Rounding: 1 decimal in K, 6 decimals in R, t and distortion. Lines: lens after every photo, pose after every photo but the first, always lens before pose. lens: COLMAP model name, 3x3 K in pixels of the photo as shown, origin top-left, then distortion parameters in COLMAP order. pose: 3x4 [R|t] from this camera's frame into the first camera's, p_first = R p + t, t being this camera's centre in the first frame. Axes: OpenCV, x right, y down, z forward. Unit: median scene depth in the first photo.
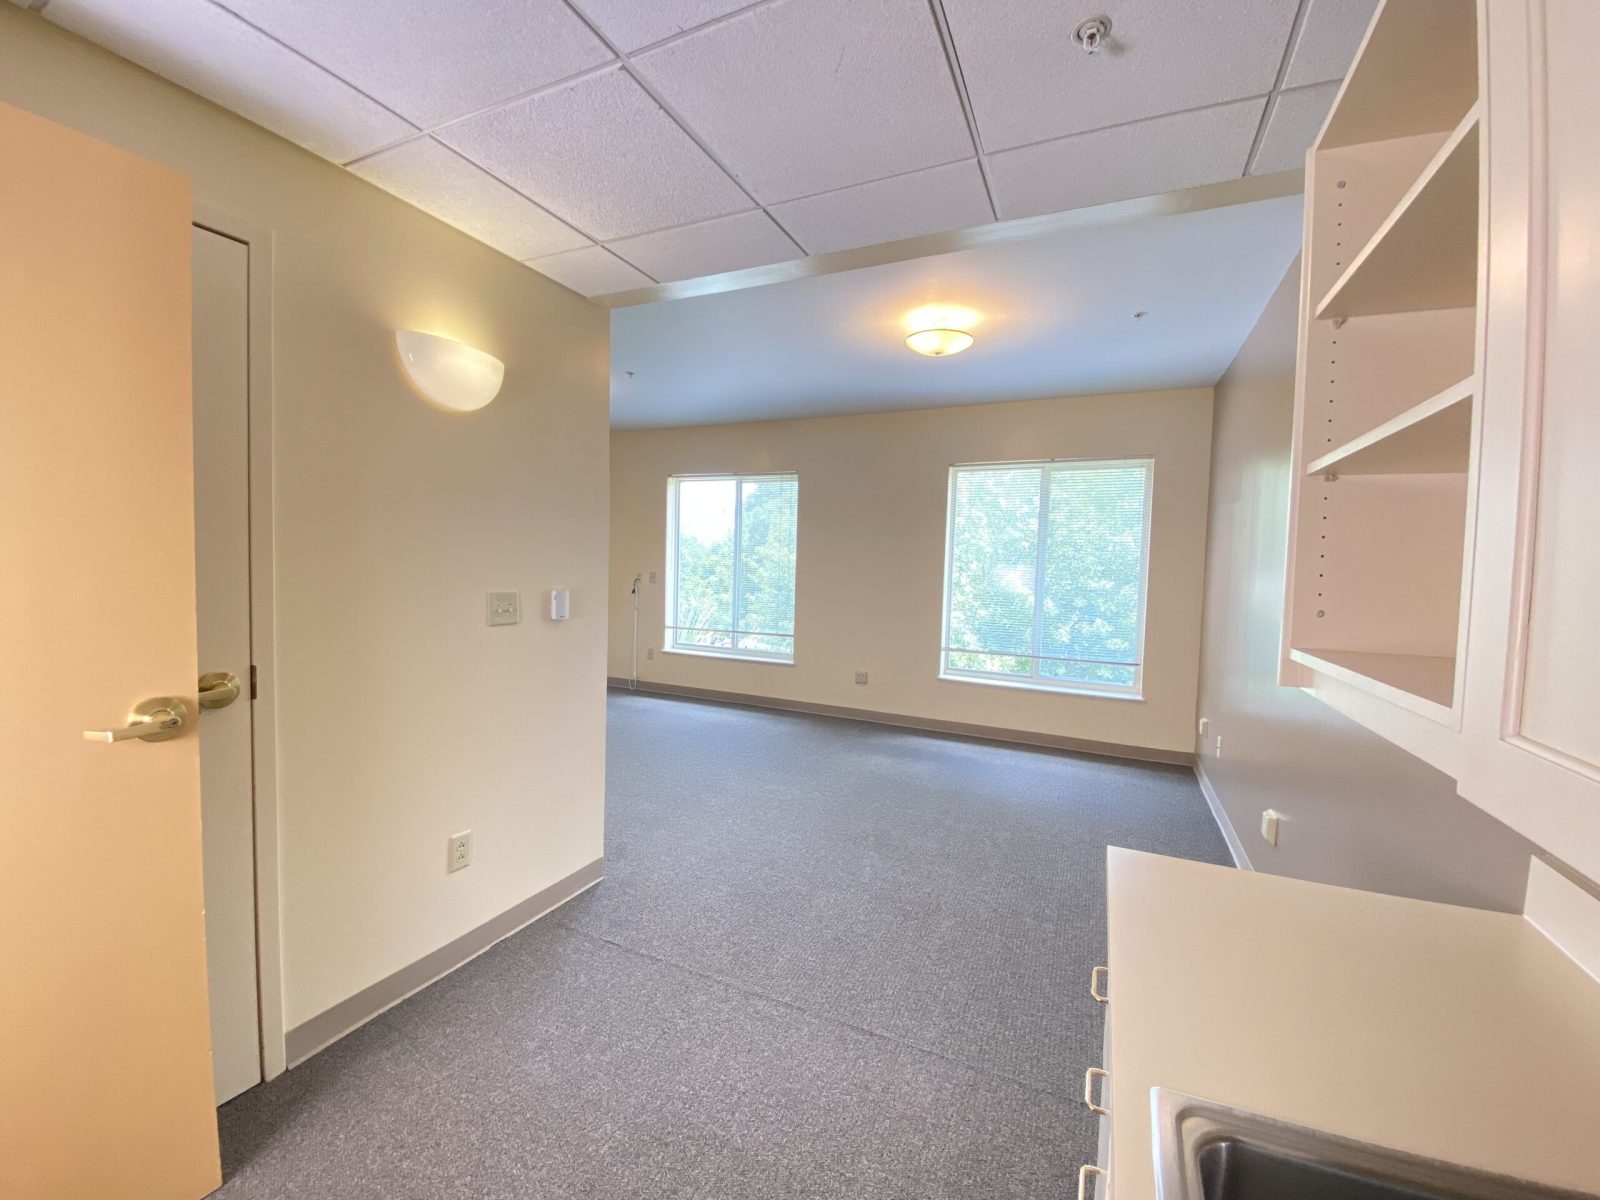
lens RADIAL K [[649.3, 0, 796.6], [0, 649.3, 597.9], [0, 0, 1]] dist [0.052085, -0.038320]
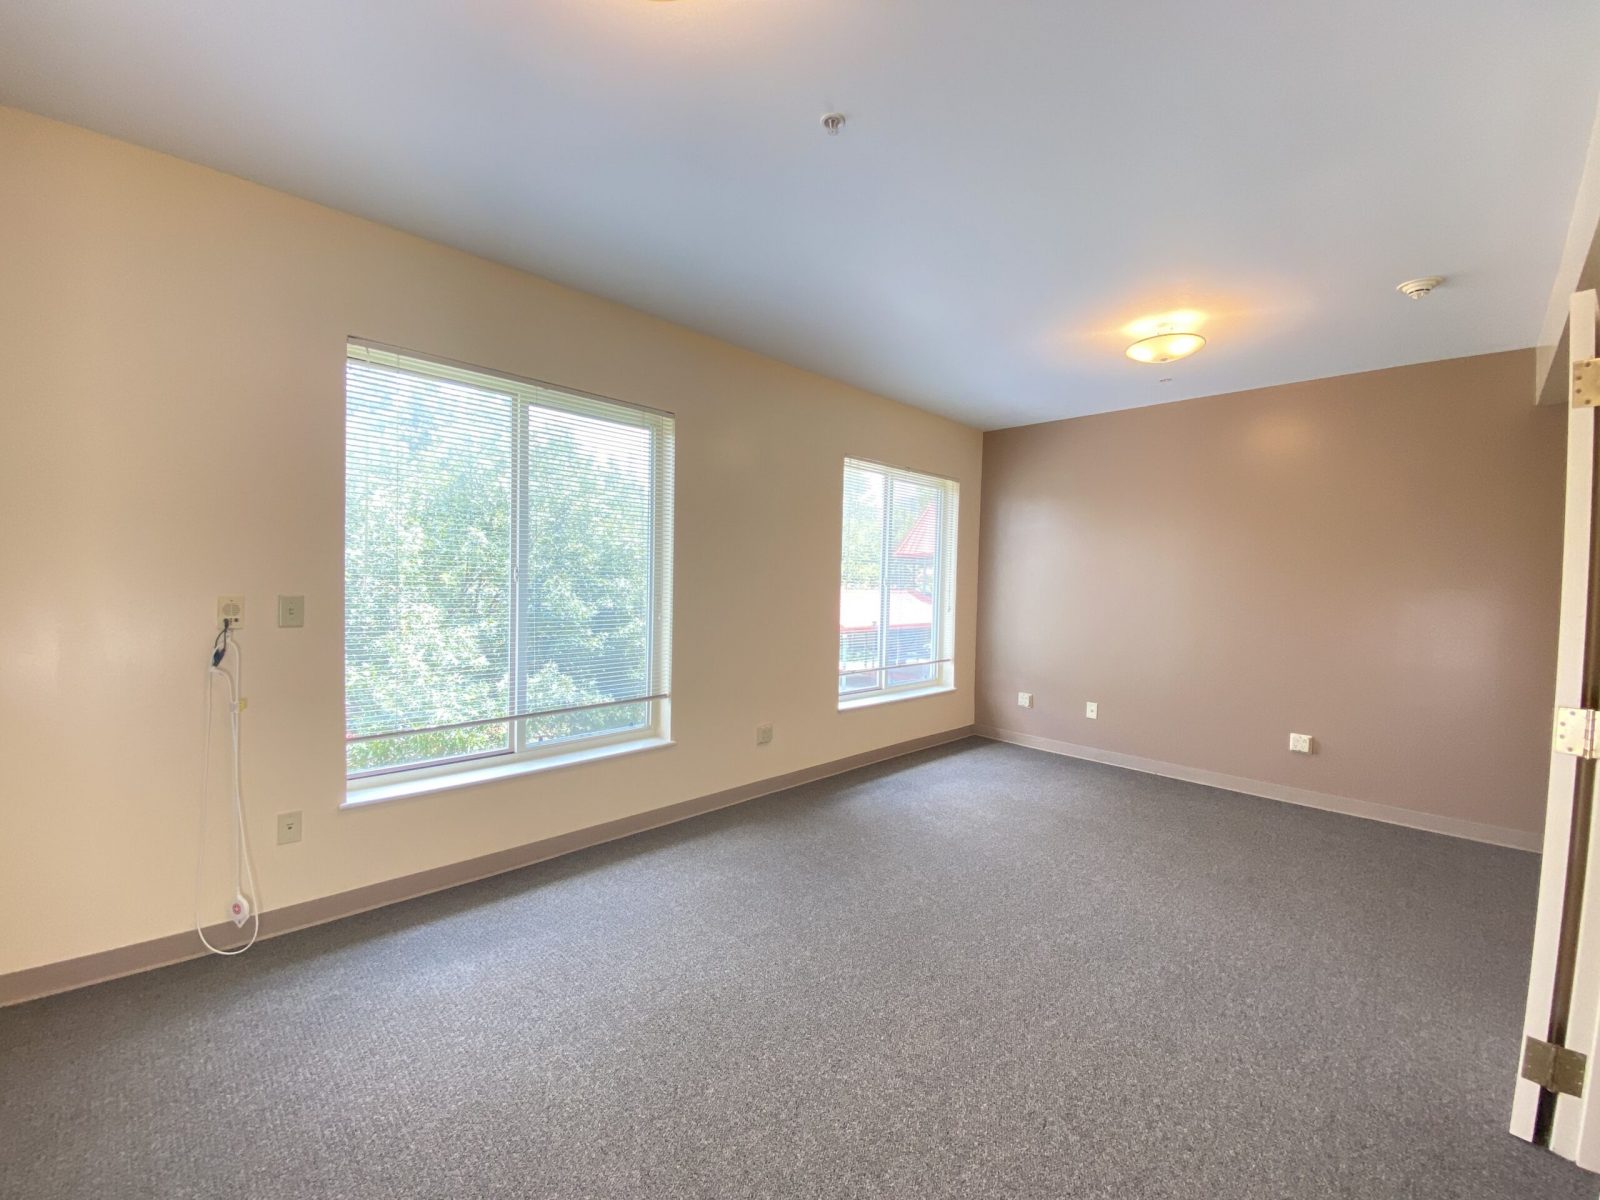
lens RADIAL K [[649.3, 0, 796.6], [0, 649.3, 597.9], [0, 0, 1]] dist [0.052085, -0.038320]
pose [[0.335572, -0.048235, 0.940779, -0.641498], [0.027572, 0.998763, 0.041374, -0.062654], [-0.941611, 0.012055, 0.336487, 0.868100]]
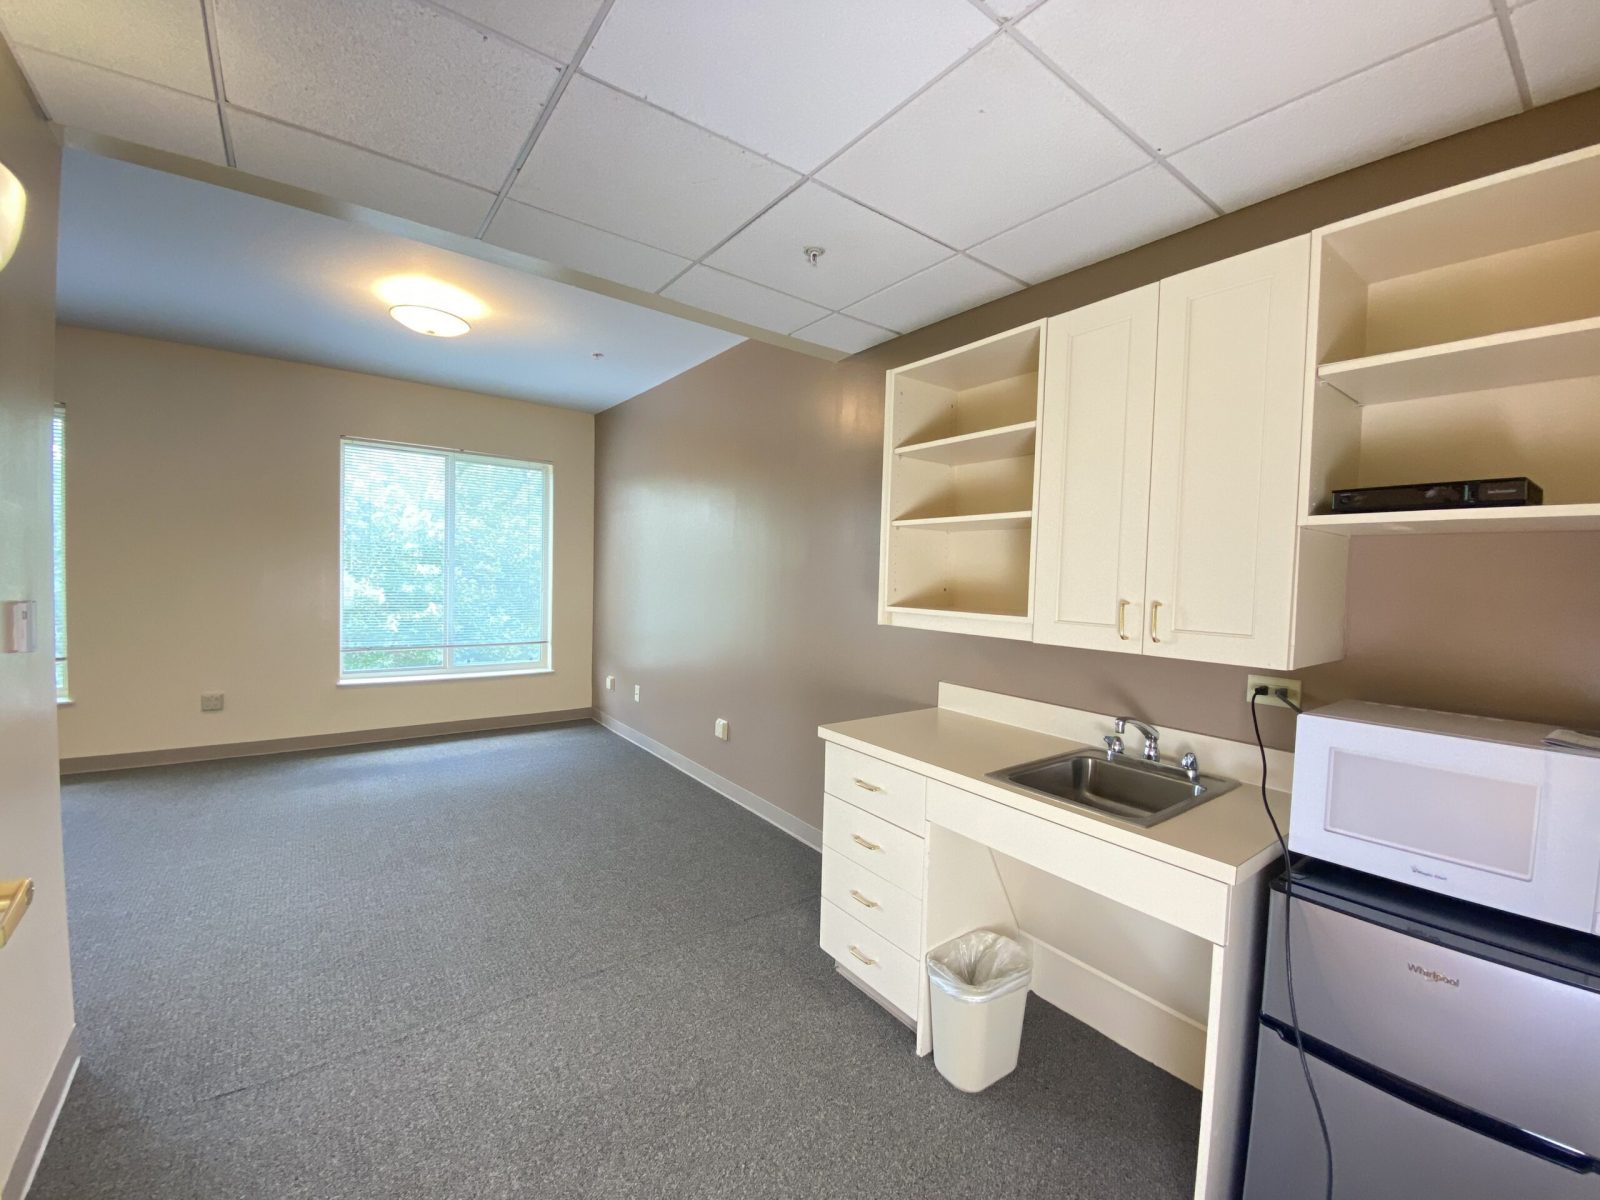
lens RADIAL K [[649.3, 0, 796.6], [0, 649.3, 597.9], [0, 0, 1]] dist [0.052085, -0.038320]
pose [[0.479926, -0.049320, 0.875922, -0.280617], [0.028117, 0.998770, 0.040832, -0.010374], [-0.876858, 0.005032, 0.480723, 0.059302]]
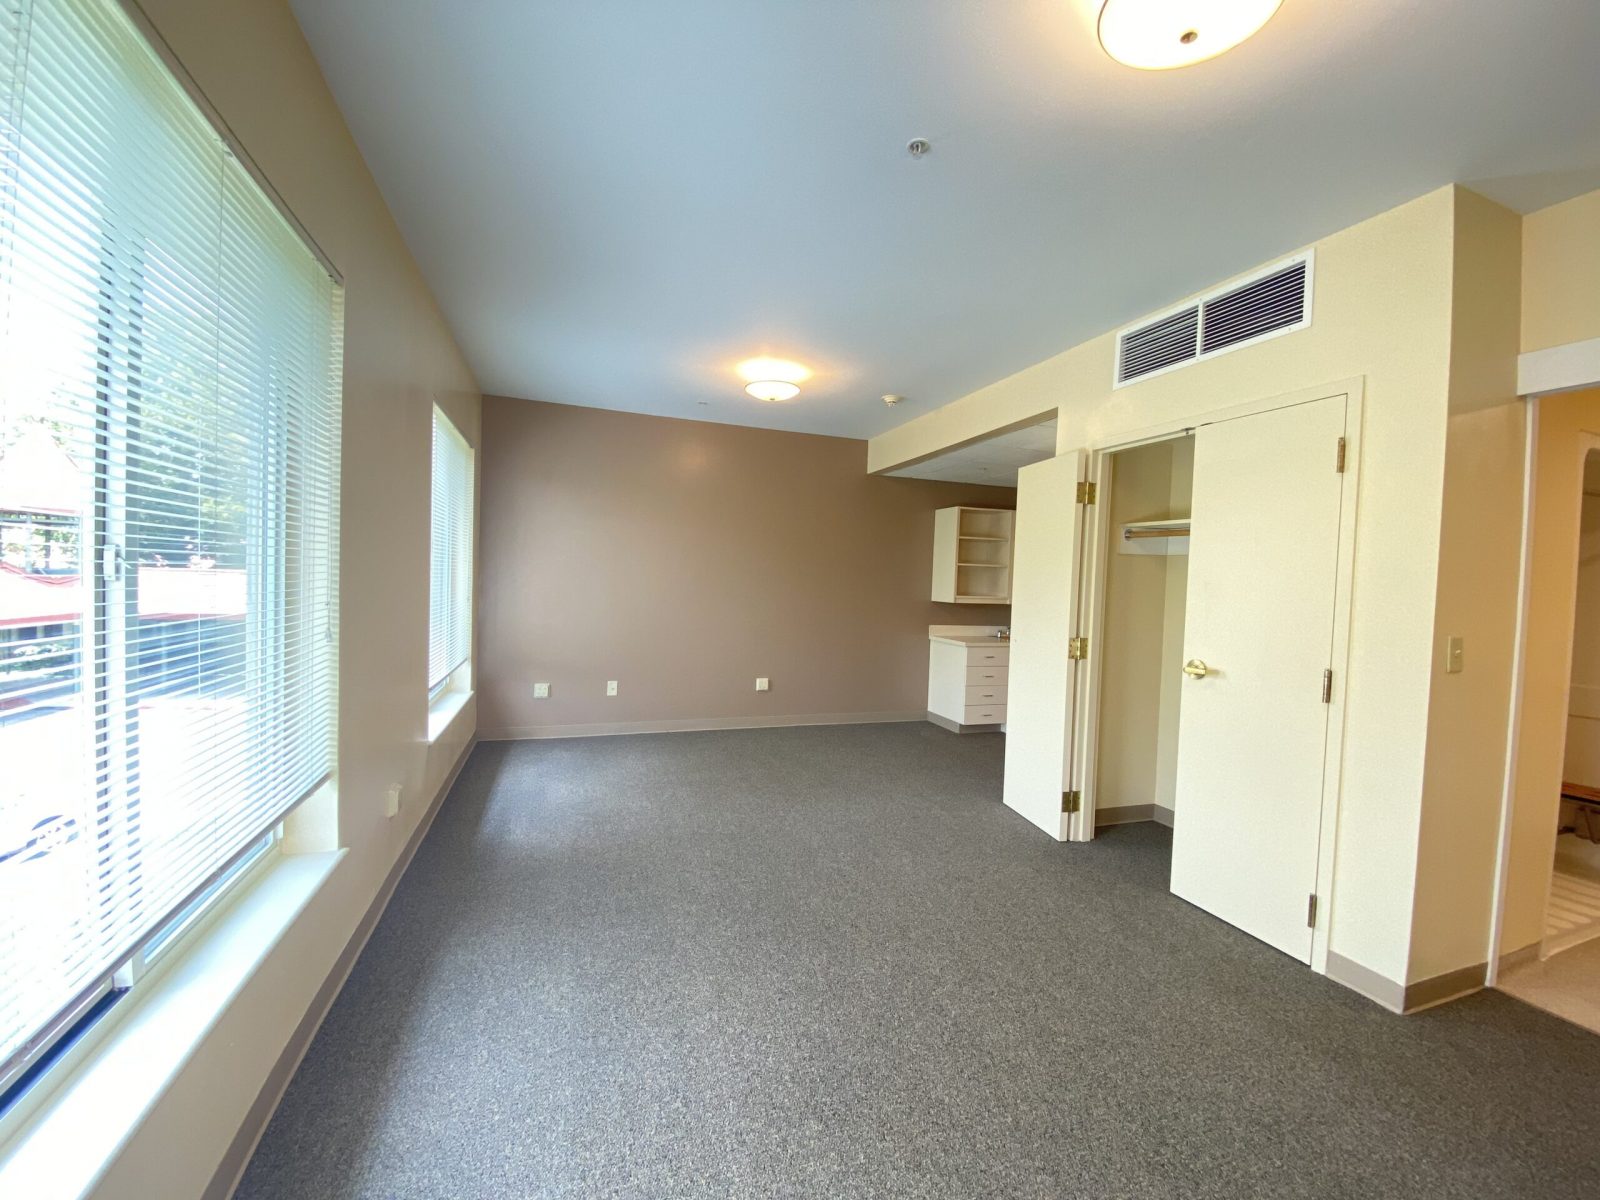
lens RADIAL K [[649.3, 0, 796.6], [0, 649.3, 597.9], [0, 0, 1]] dist [0.052085, -0.038320]
pose [[-0.701218, -0.075834, 0.708902, -0.509190], [-0.021695, 0.996136, 0.085101, -0.084624], [-0.712617, 0.044295, -0.700154, 1.340844]]
